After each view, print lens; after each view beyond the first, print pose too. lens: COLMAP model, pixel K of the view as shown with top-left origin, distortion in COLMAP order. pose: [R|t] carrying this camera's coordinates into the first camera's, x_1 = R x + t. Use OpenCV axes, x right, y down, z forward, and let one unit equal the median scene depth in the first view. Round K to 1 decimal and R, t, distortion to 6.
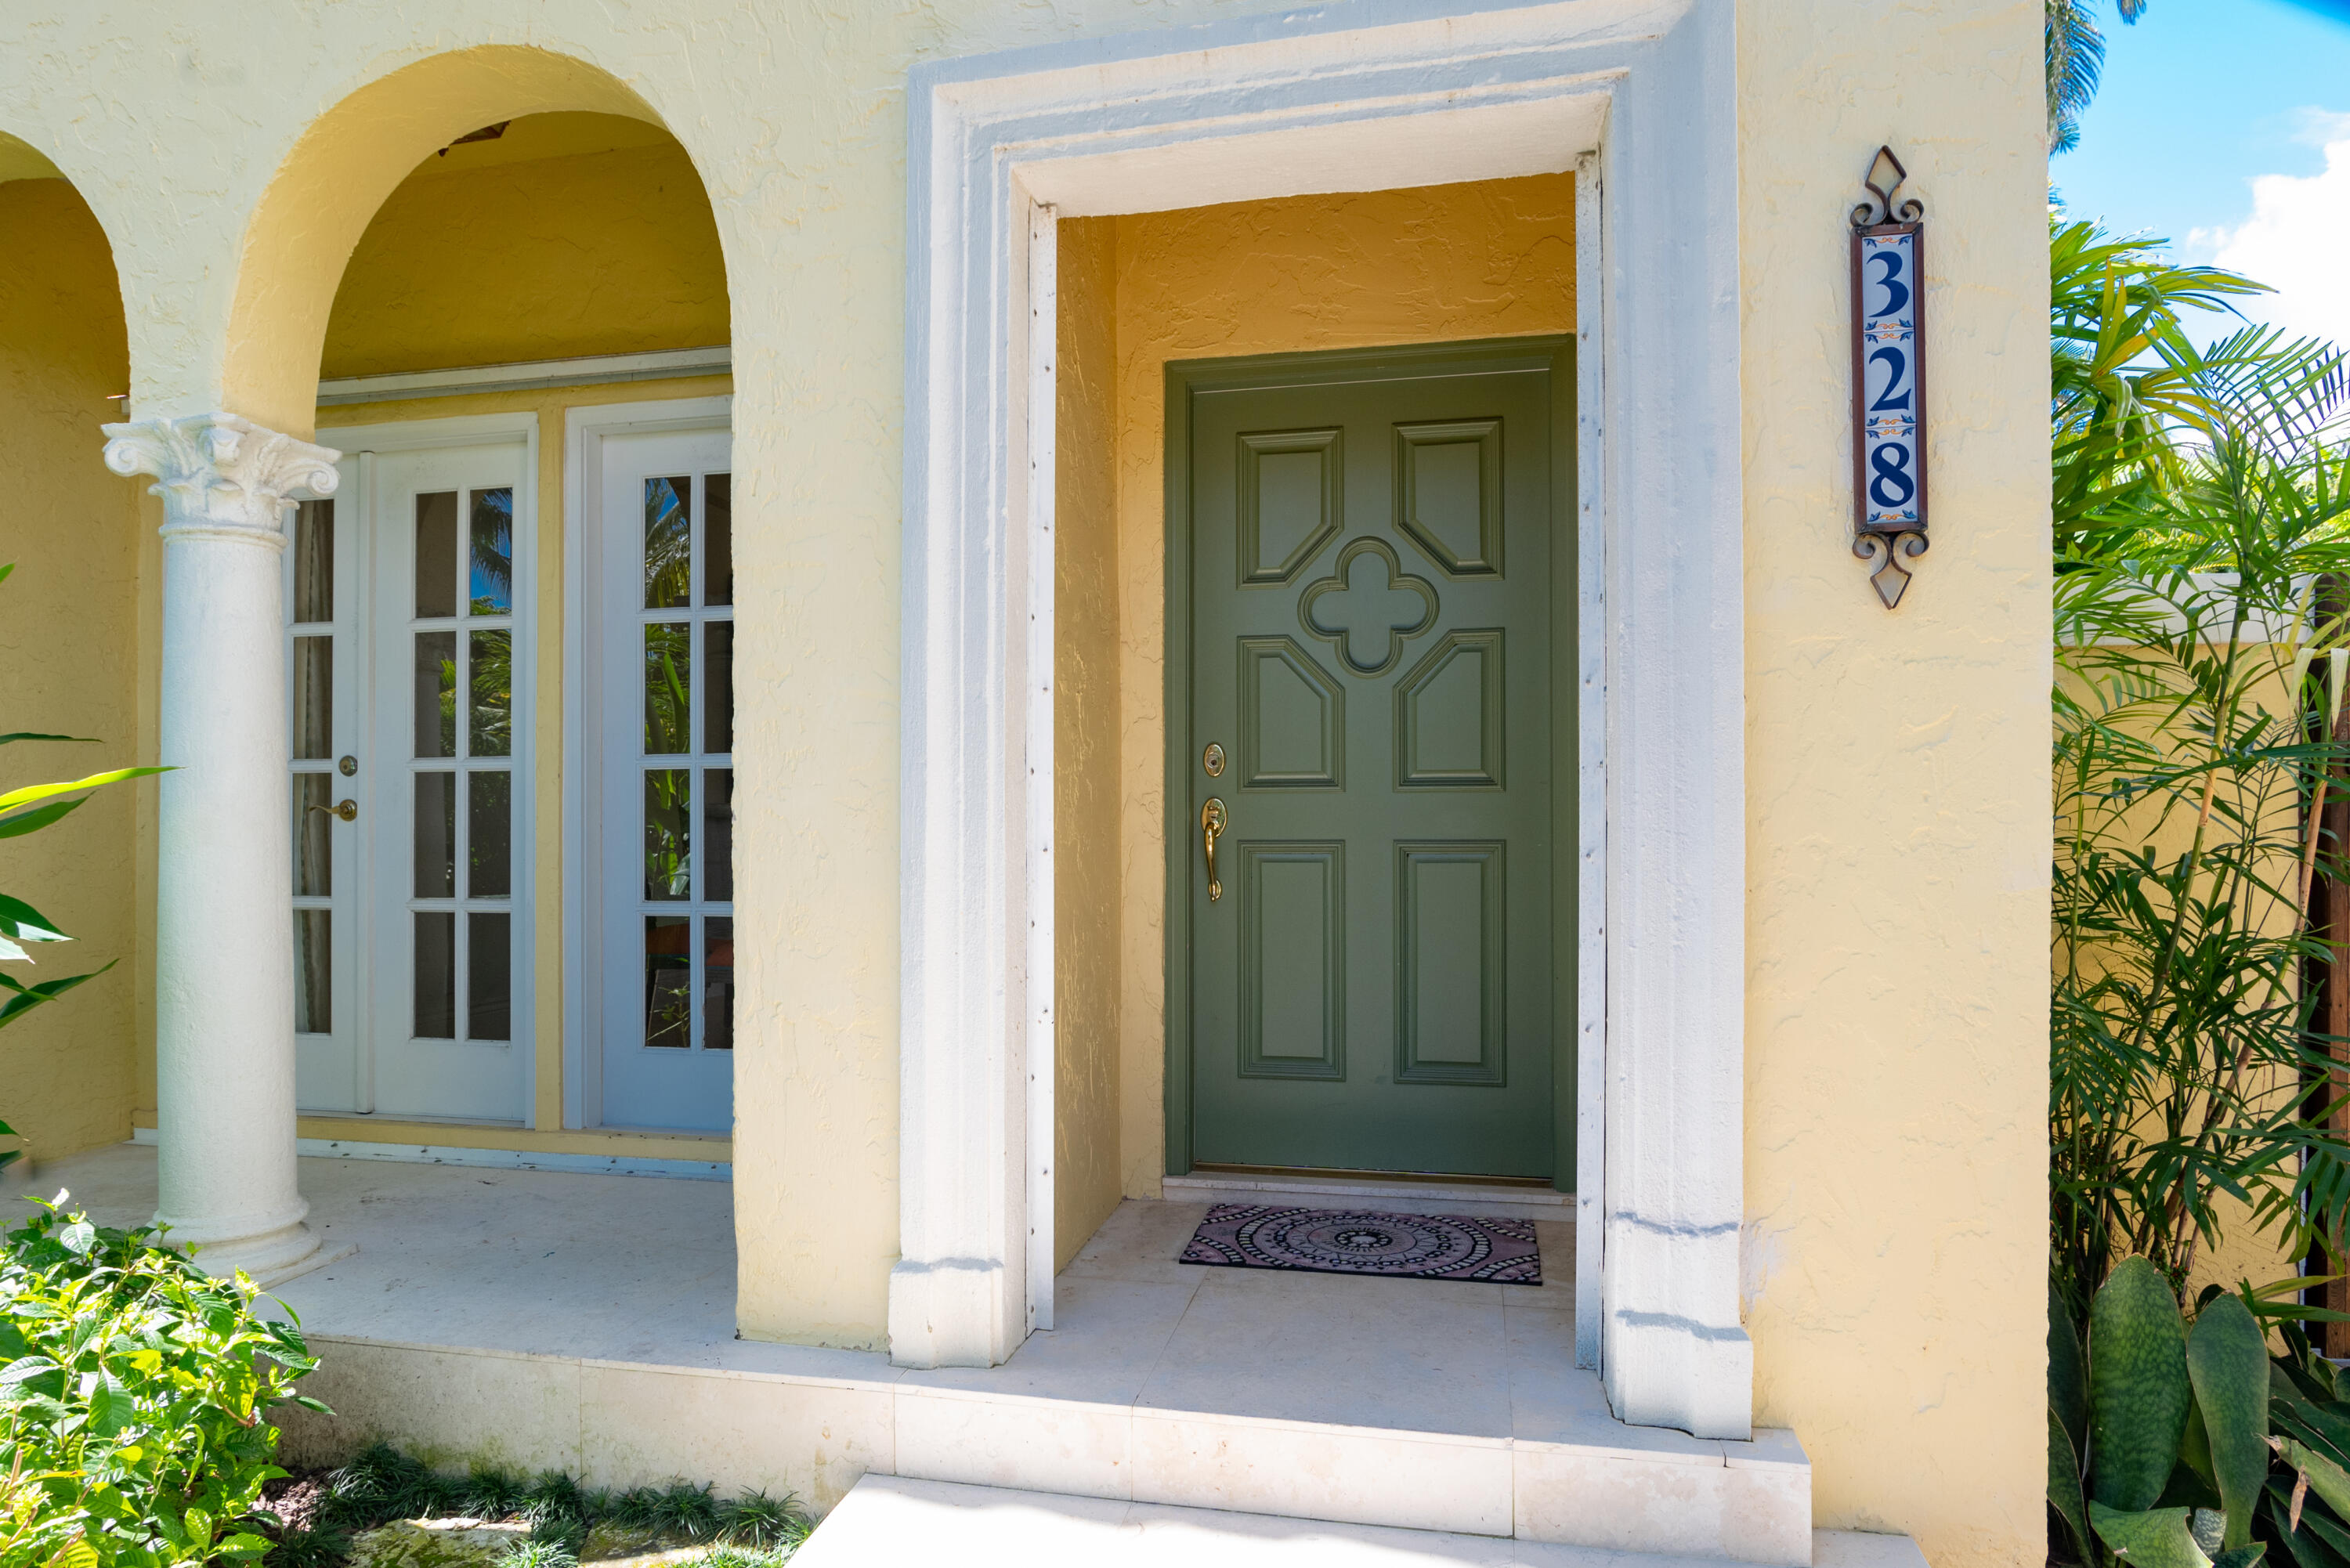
lens RADIAL K [[1250.7, 0, 1173.4], [0, 1250.7, 824.1], [0, 0, 1]] dist [-0.021989, -0.000128]
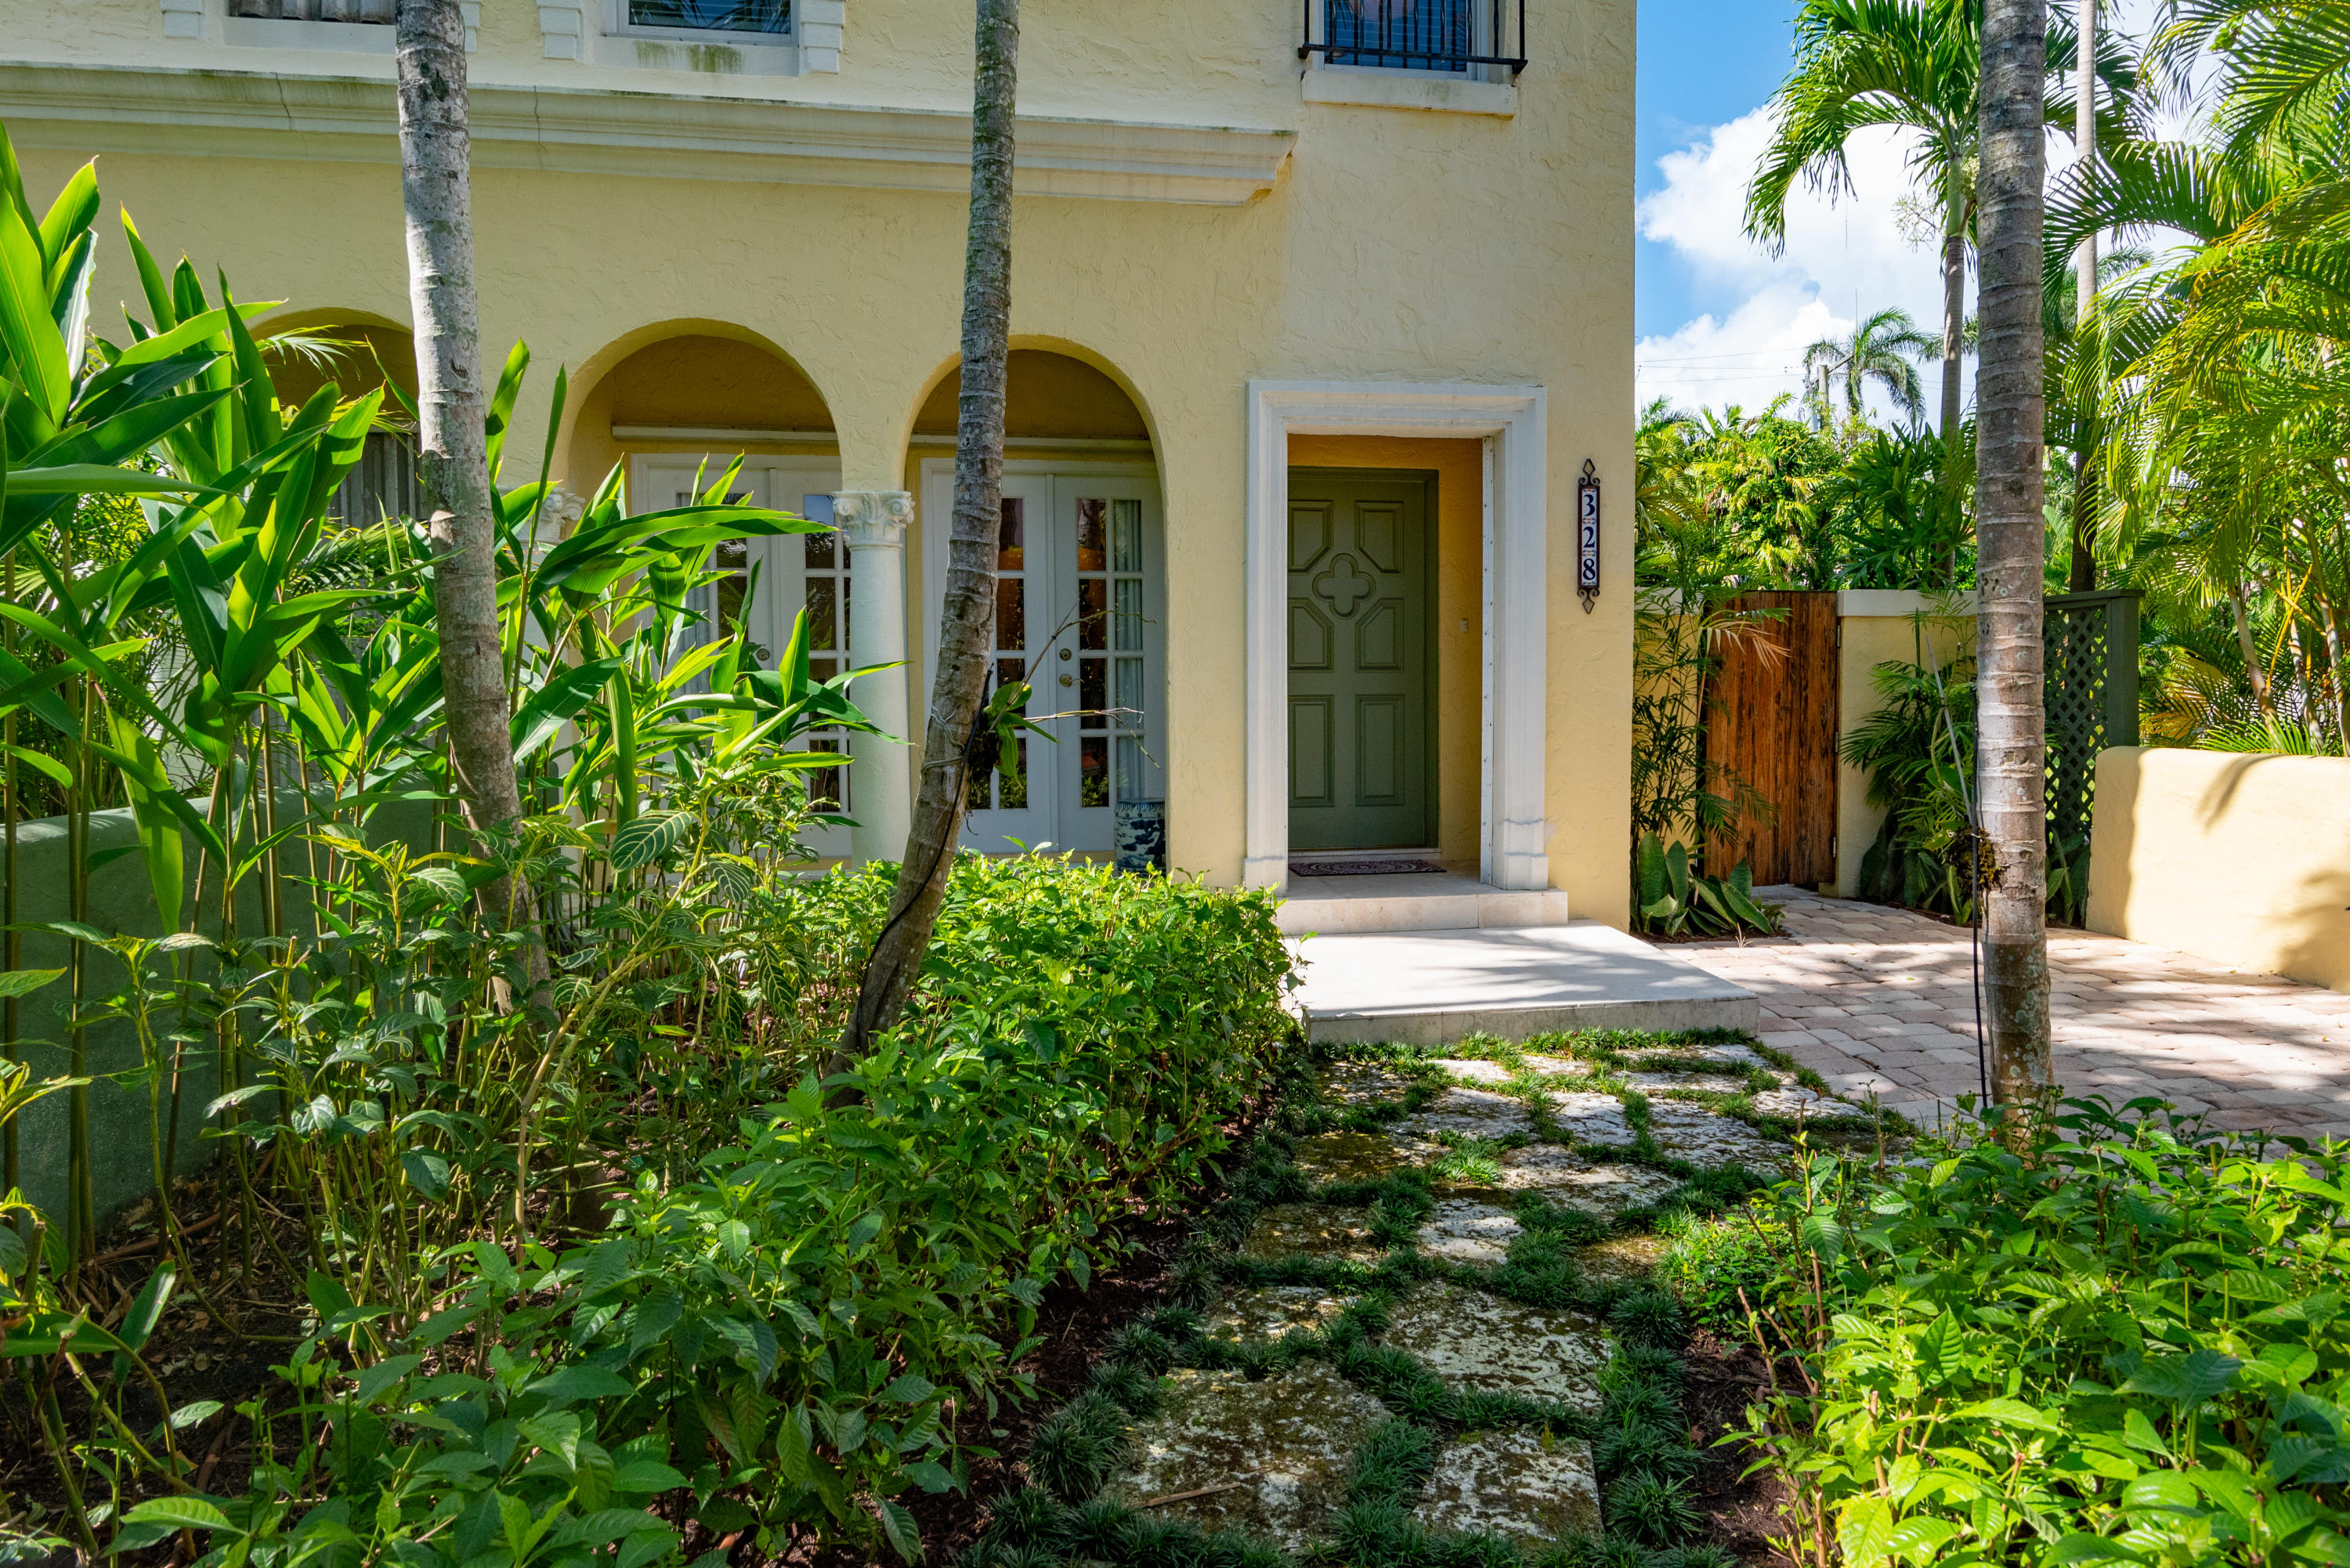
lens RADIAL K [[1204.5, 0, 1172.5], [0, 1204.5, 750.1], [0, 0, 1]] dist [-0.000550, -0.000071]
pose [[0.943598, -0.016122, 0.330700, -1.157654], [0.001793, 0.999048, 0.043590, 0.023579], [-0.331088, -0.040539, 0.942729, -1.235627]]
